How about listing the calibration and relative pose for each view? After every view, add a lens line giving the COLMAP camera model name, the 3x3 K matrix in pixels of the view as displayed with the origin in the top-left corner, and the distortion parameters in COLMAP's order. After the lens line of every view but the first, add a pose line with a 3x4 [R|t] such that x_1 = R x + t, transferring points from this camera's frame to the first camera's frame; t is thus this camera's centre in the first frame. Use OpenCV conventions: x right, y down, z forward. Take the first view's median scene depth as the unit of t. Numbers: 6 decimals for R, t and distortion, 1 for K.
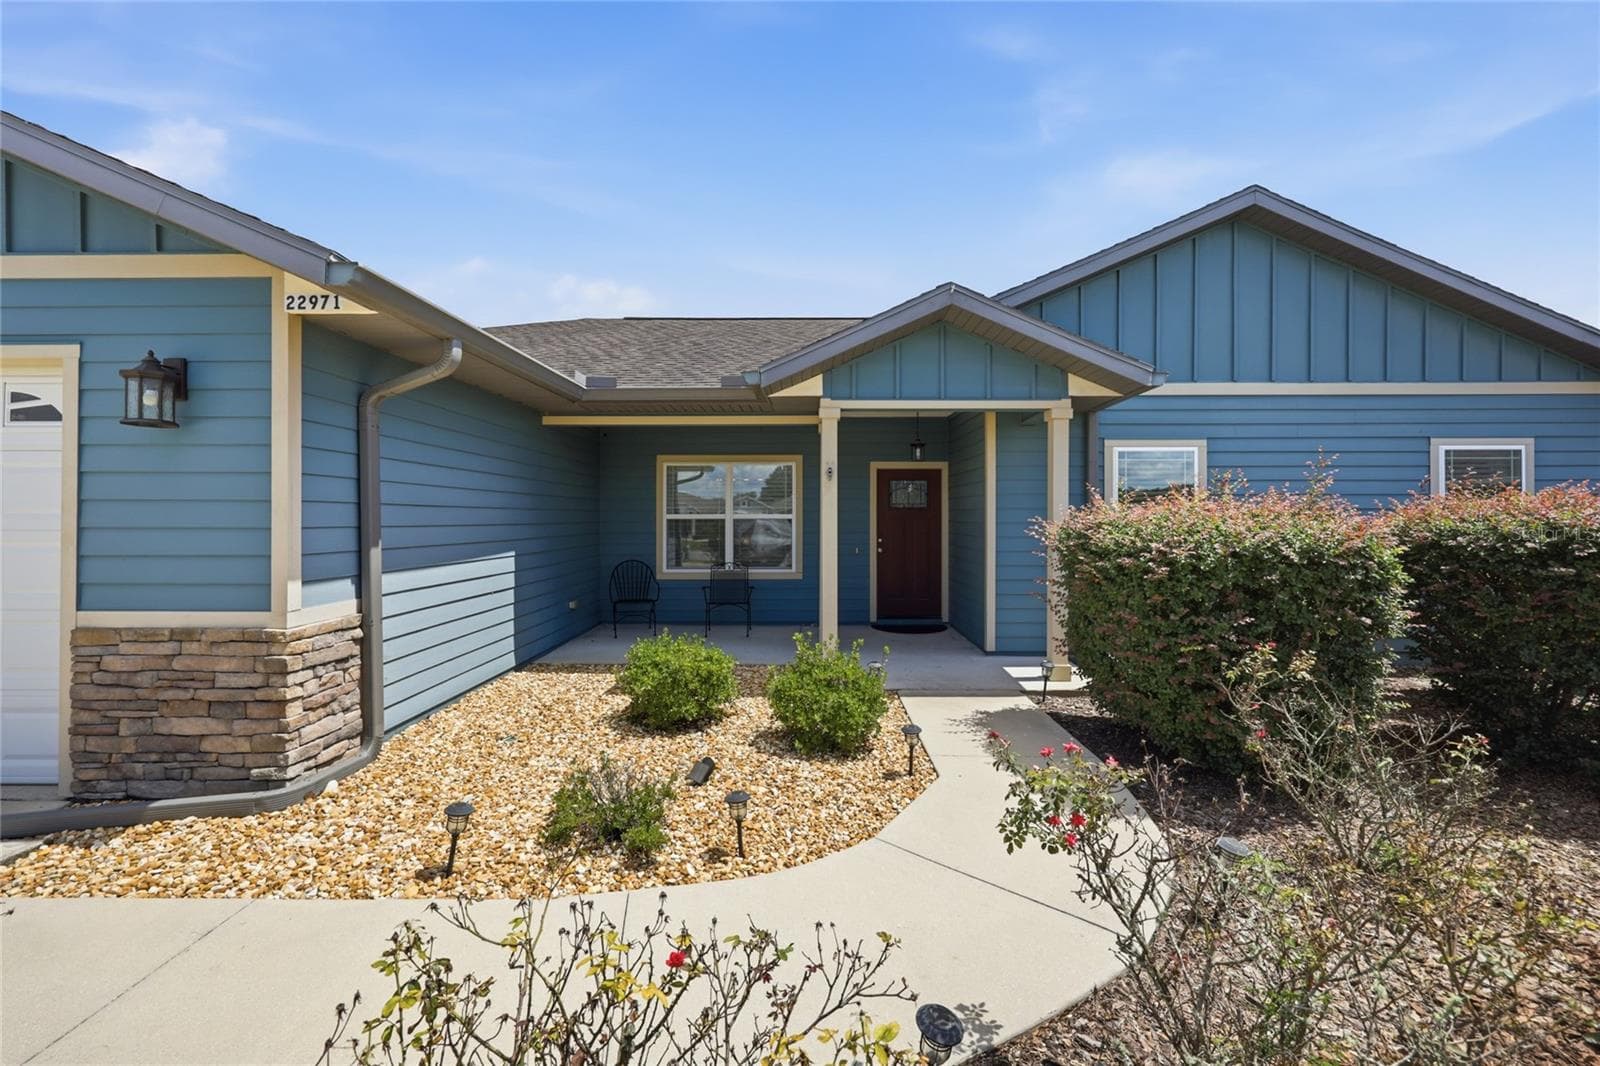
lens RADIAL K [[646.5, 0, 803.3], [0, 646.5, 523.2], [0, 0, 1]] dist [0.001015, -0.000042]
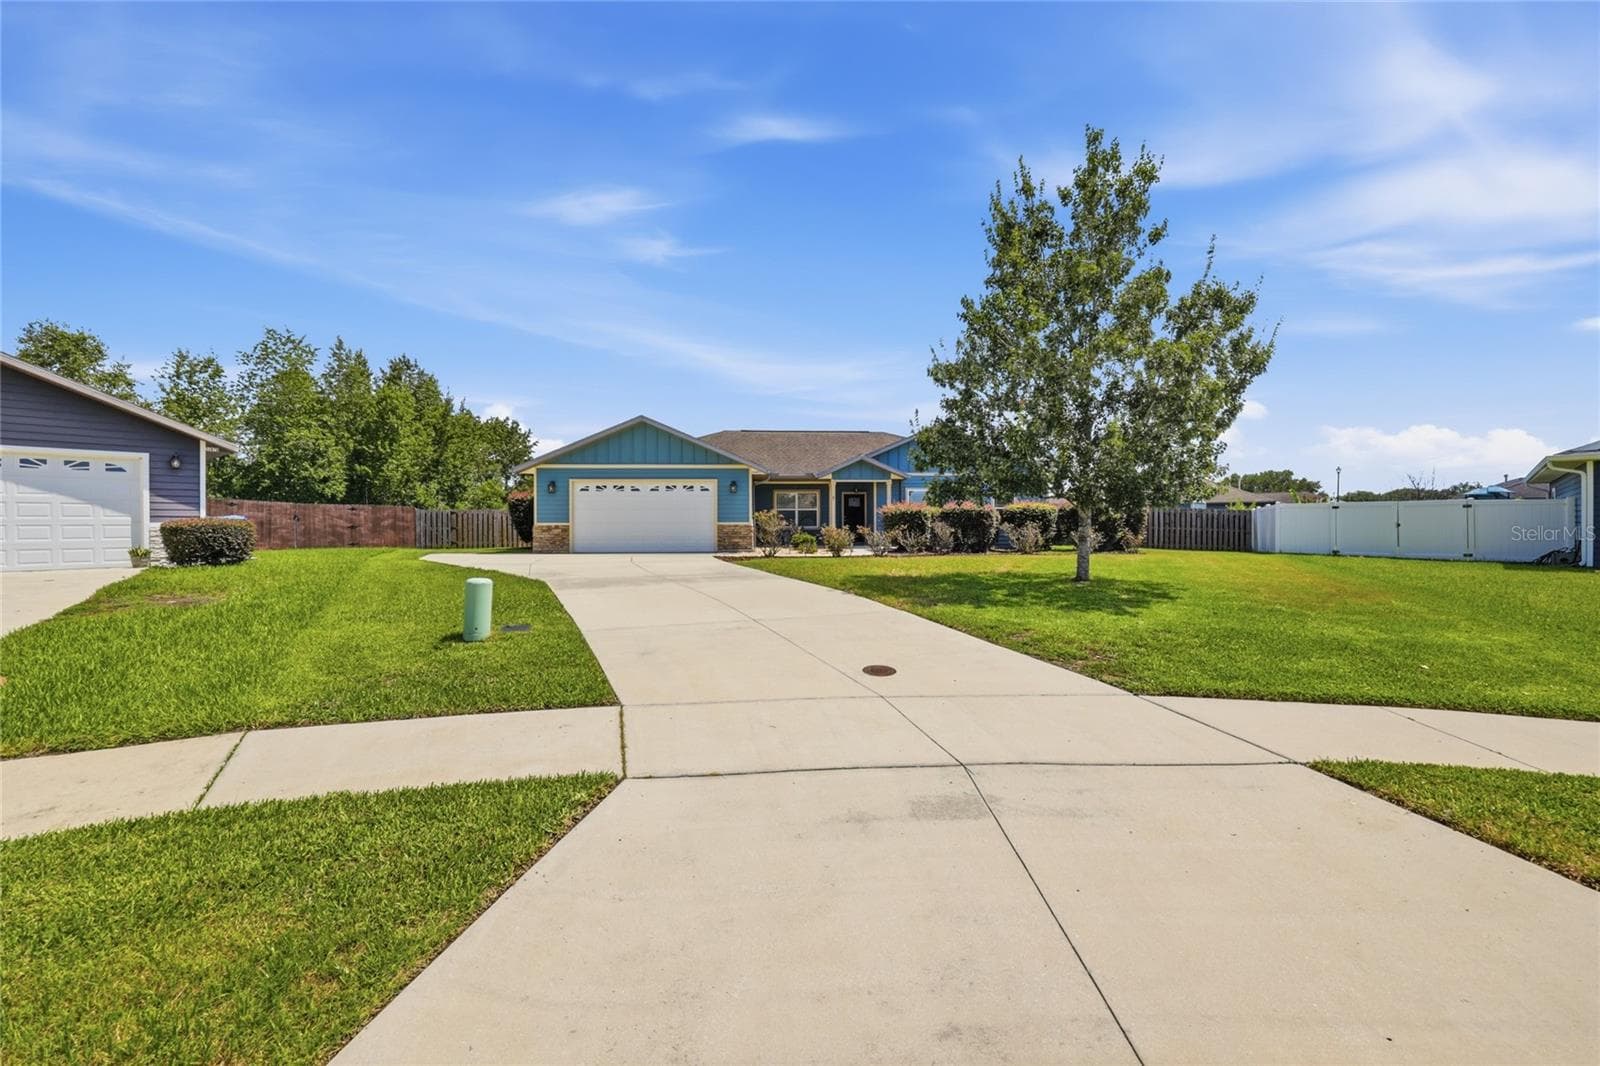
lens RADIAL K [[646.5, 0, 803.3], [0, 646.5, 523.2], [0, 0, 1]] dist [0.001015, -0.000042]
pose [[0.998083, -0.005900, 0.061615, -0.500984], [0.006581, 0.999919, -0.010858, 0.158363], [-0.061546, 0.011243, 0.998041, -3.810065]]
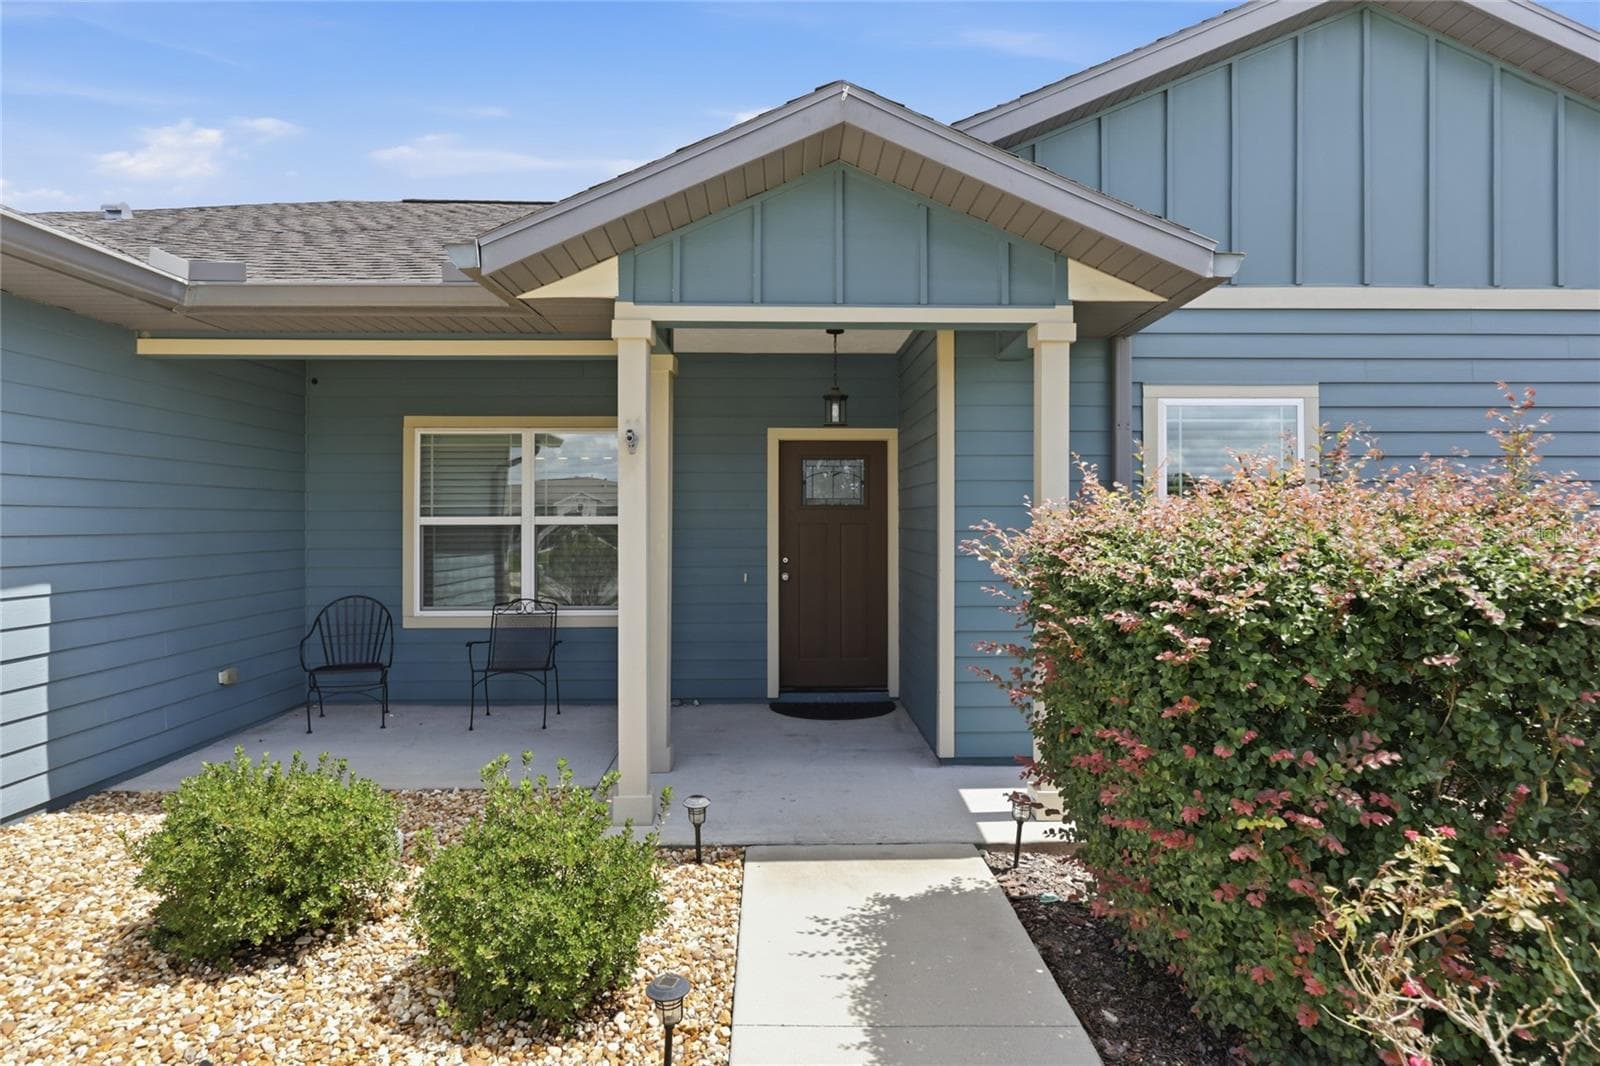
lens RADIAL K [[916.5, 0, 803.3], [0, 916.5, 527.6], [0, 0, 1]] dist [0.002910, -0.000006]
pose [[0.999429, -0.002343, 0.033716, 0.195940], [0.002403, 0.999996, -0.001737, -0.003303], [-0.033712, 0.001817, 0.999430, 0.283878]]
